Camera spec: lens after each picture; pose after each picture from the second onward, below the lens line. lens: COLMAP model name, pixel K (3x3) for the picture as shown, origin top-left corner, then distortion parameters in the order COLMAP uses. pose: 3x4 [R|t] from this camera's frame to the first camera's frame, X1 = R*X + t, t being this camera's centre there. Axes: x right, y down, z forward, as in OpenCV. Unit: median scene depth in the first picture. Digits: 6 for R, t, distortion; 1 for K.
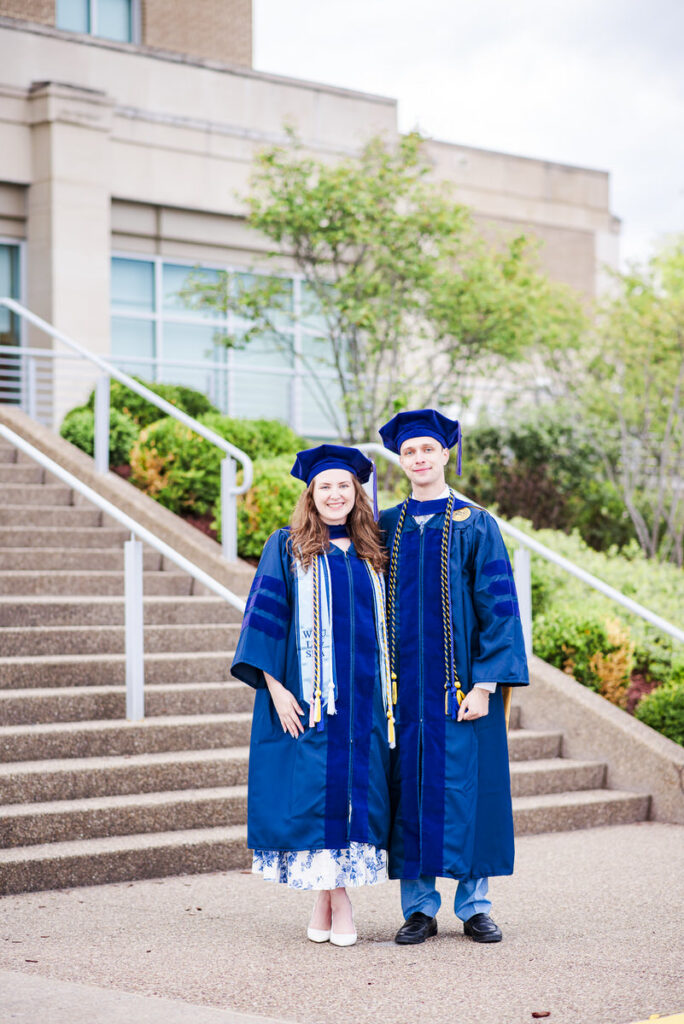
lens RADIAL K [[2348.9, 0, 342.0], [0, 2348.9, 512.0], [0, 0, 1]] dist [0.023427, 0.440554]
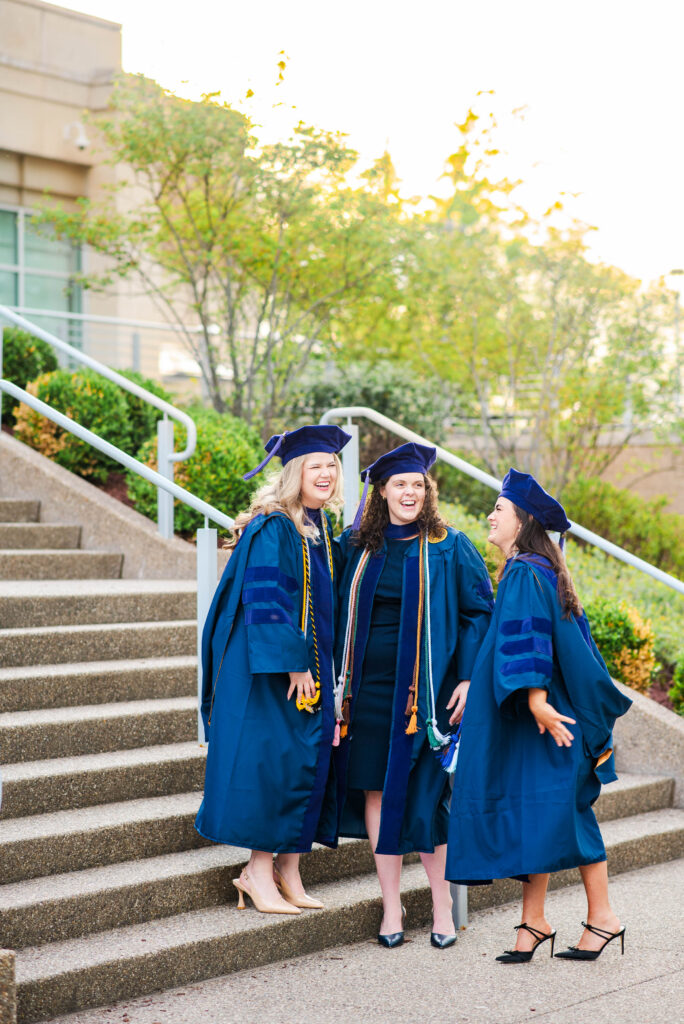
lens RADIAL K [[2348.9, 0, 342.0], [0, 2348.9, 512.0], [0, 0, 1]] dist [0.023427, 0.440554]
pose [[0.981050, 0.007862, 0.193598, -0.188775], [-0.012372, 0.999679, 0.022097, -0.010704], [-0.193362, -0.024073, 0.980832, 0.176000]]
